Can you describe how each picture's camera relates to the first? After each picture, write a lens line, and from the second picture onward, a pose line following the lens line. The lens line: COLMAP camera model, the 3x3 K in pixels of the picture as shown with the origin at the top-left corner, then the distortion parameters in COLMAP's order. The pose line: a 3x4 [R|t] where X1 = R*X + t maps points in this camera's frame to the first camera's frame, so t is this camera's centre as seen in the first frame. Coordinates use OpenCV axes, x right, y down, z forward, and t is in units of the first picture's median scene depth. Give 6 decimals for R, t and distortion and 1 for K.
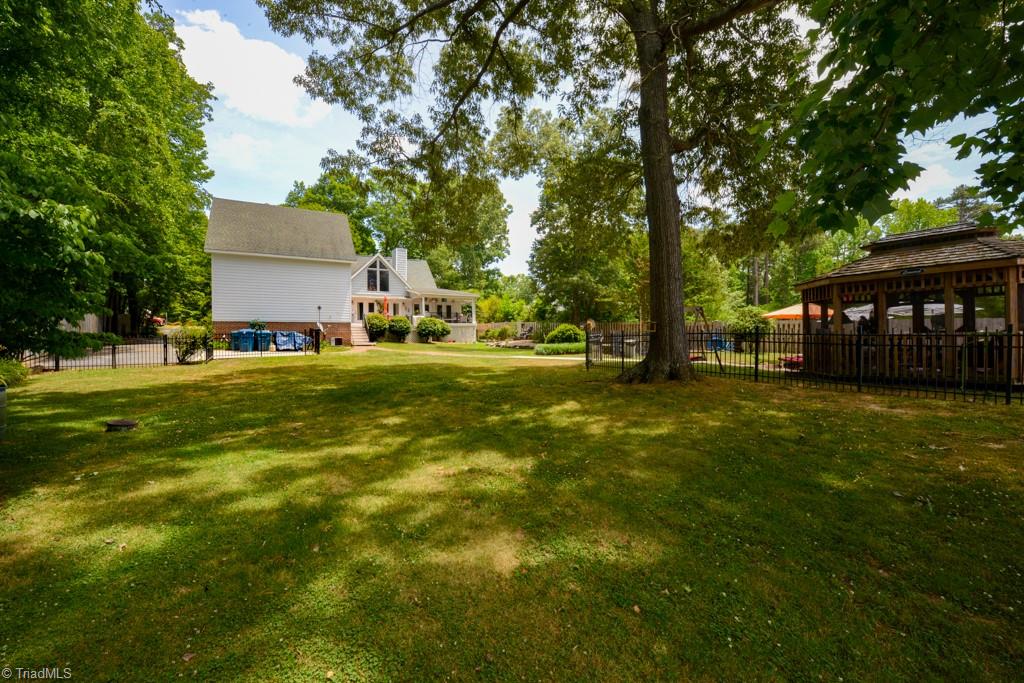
lens RADIAL K [[397.4, 0, 508.0], [0, 397.4, 336.0], [0, 0, 1]] dist [-0.002959, -0.000228]
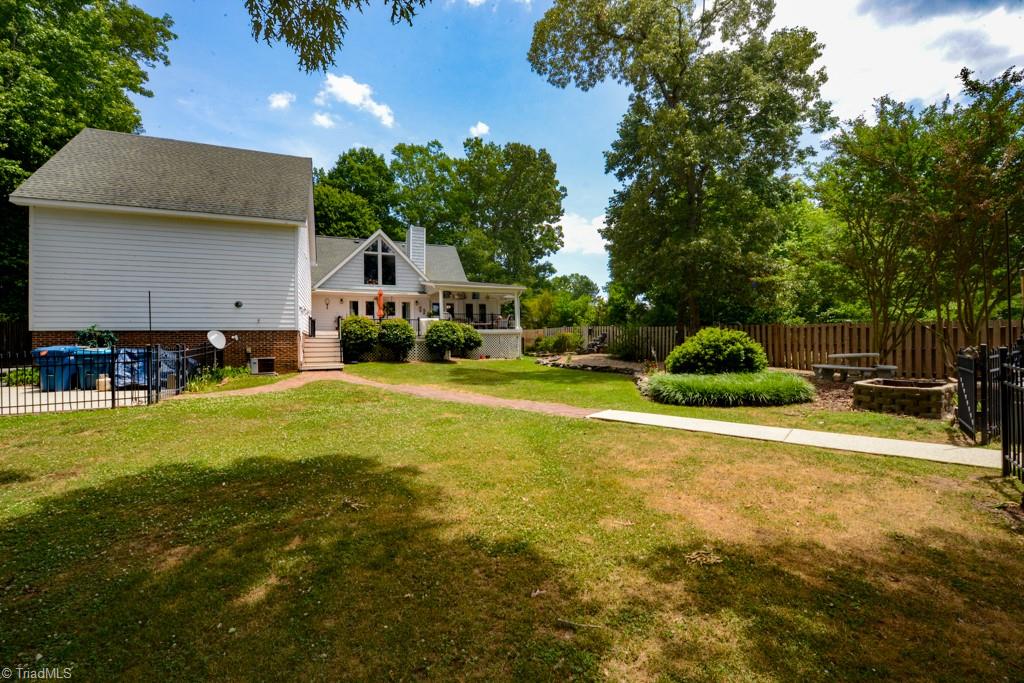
lens RADIAL K [[397.4, 0, 507.6], [0, 397.4, 339.9], [0, 0, 1]] dist [-0.002959, -0.000228]
pose [[0.991940, -0.009283, -0.126368, -0.017563], [0.008561, 0.999944, -0.006262, -0.009775], [0.126419, 0.005130, 0.991964, 0.328378]]
